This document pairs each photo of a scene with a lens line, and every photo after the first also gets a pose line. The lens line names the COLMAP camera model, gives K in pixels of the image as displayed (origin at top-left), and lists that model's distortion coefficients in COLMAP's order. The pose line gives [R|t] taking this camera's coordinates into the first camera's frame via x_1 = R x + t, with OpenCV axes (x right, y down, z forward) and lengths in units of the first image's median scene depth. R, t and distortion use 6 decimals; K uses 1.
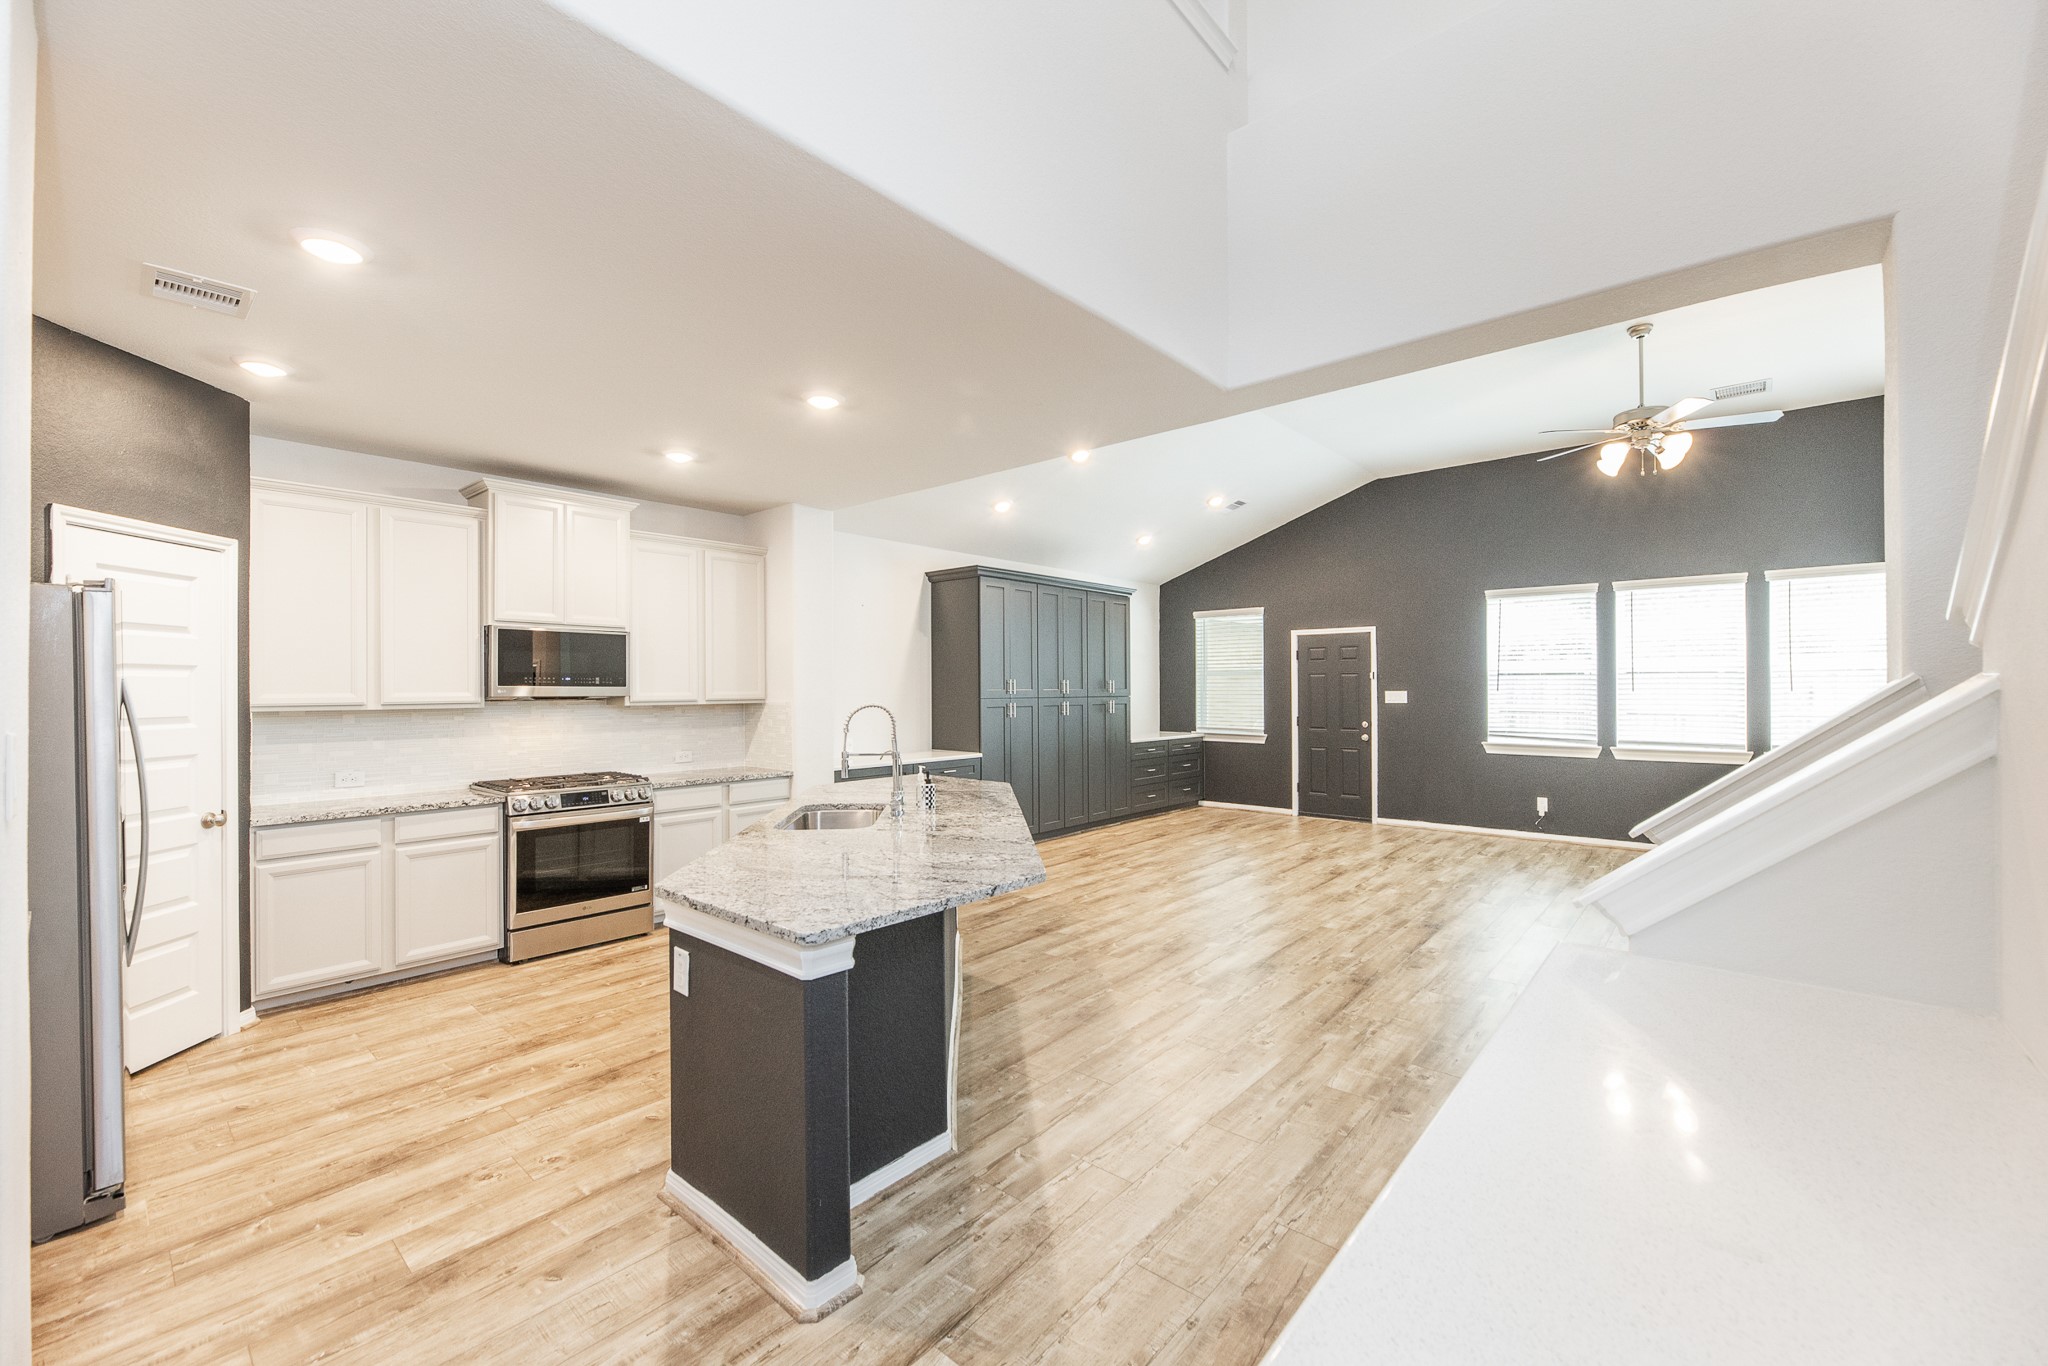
lens RADIAL K [[823.8, 0, 1037.5], [0, 823.8, 678.4], [0, 0, 1]] dist [0.000934, -0.000687]
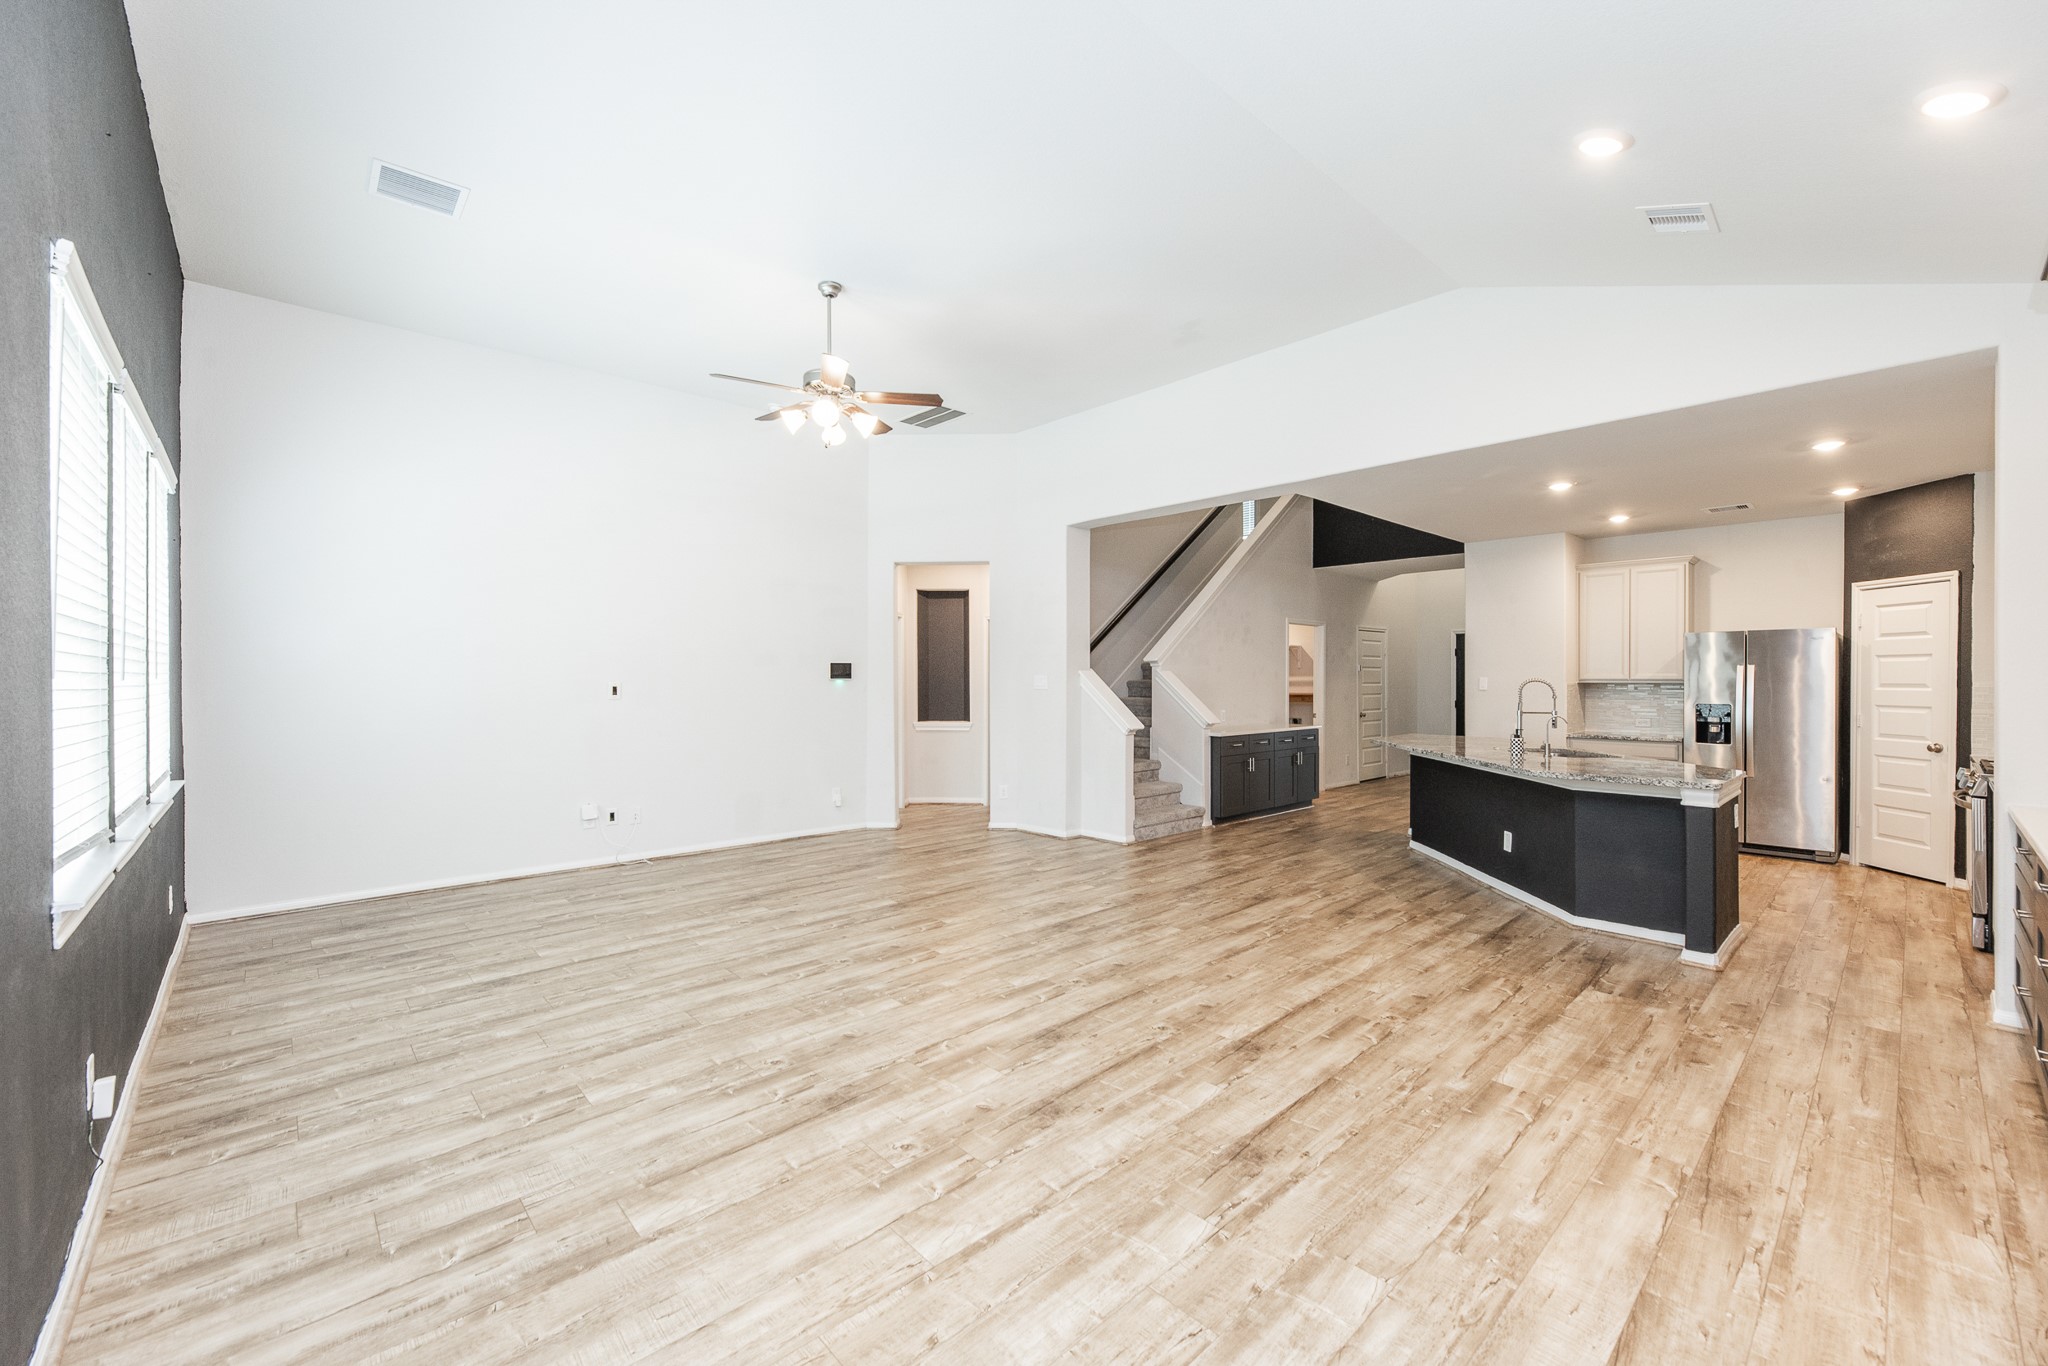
lens RADIAL K [[823.8, 0, 1043.5], [0, 823.8, 680.5], [0, 0, 1]] dist [0.000934, -0.000687]
pose [[-0.994662, 0.004321, 0.103093, 0.299583], [0.003568, 0.999966, -0.007495, 0.022541], [-0.103122, -0.007087, -0.994643, 1.430609]]
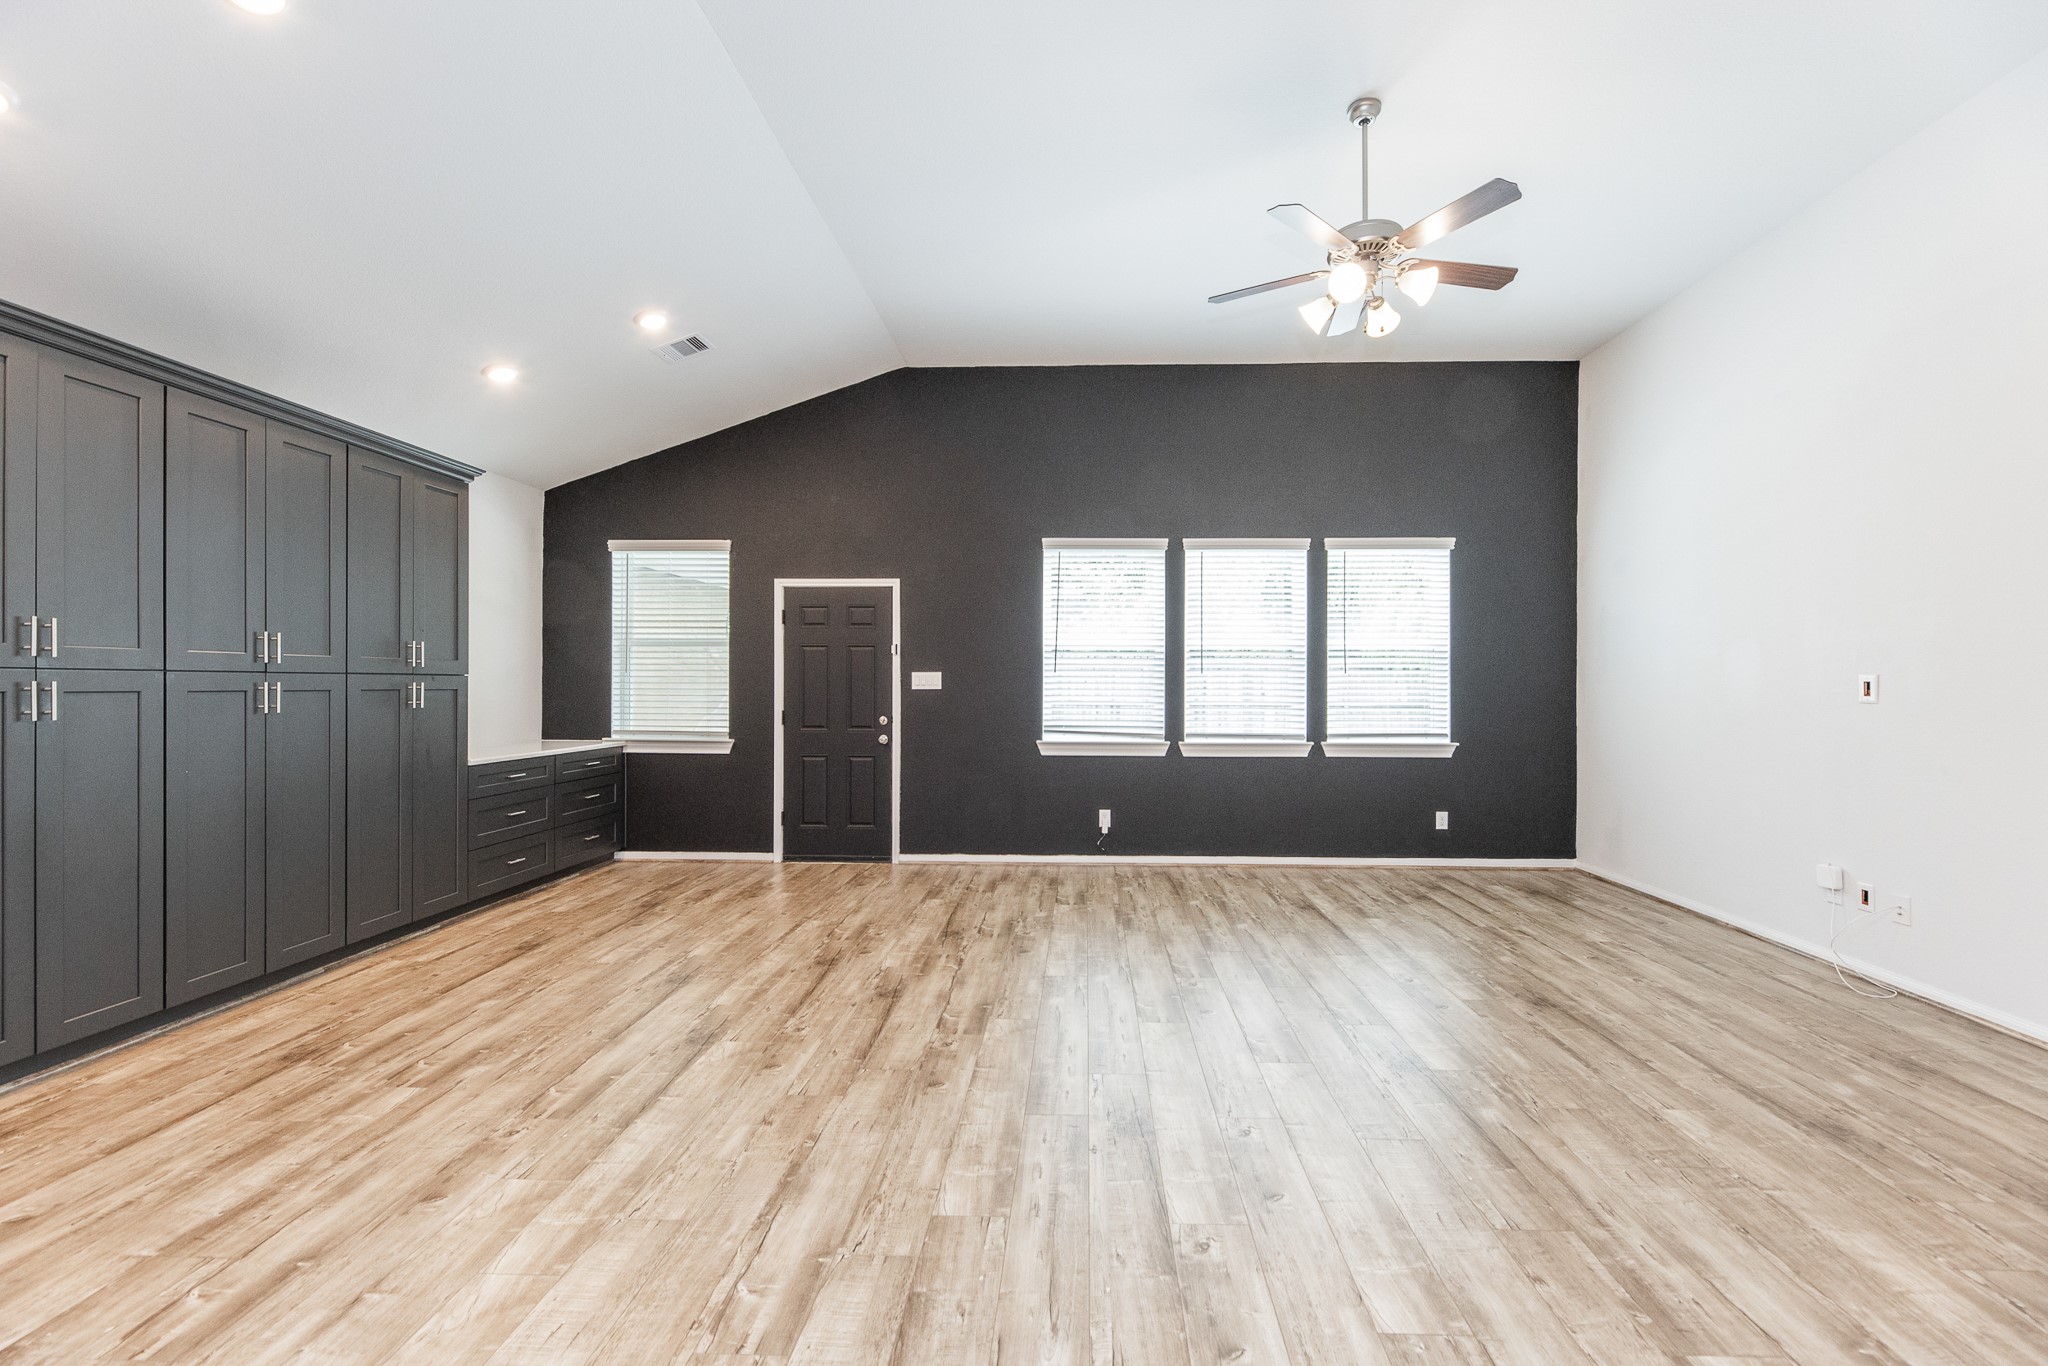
lens RADIAL K [[823.8, 0, 1052.5], [0, 823.8, 684.6], [0, 0, 1]] dist [0.000934, -0.000687]
pose [[0.780028, 0.006466, 0.625711, 0.098513], [-0.013378, 0.999890, 0.006344, 0.025339], [-0.625601, -0.013319, 0.780029, 0.481156]]
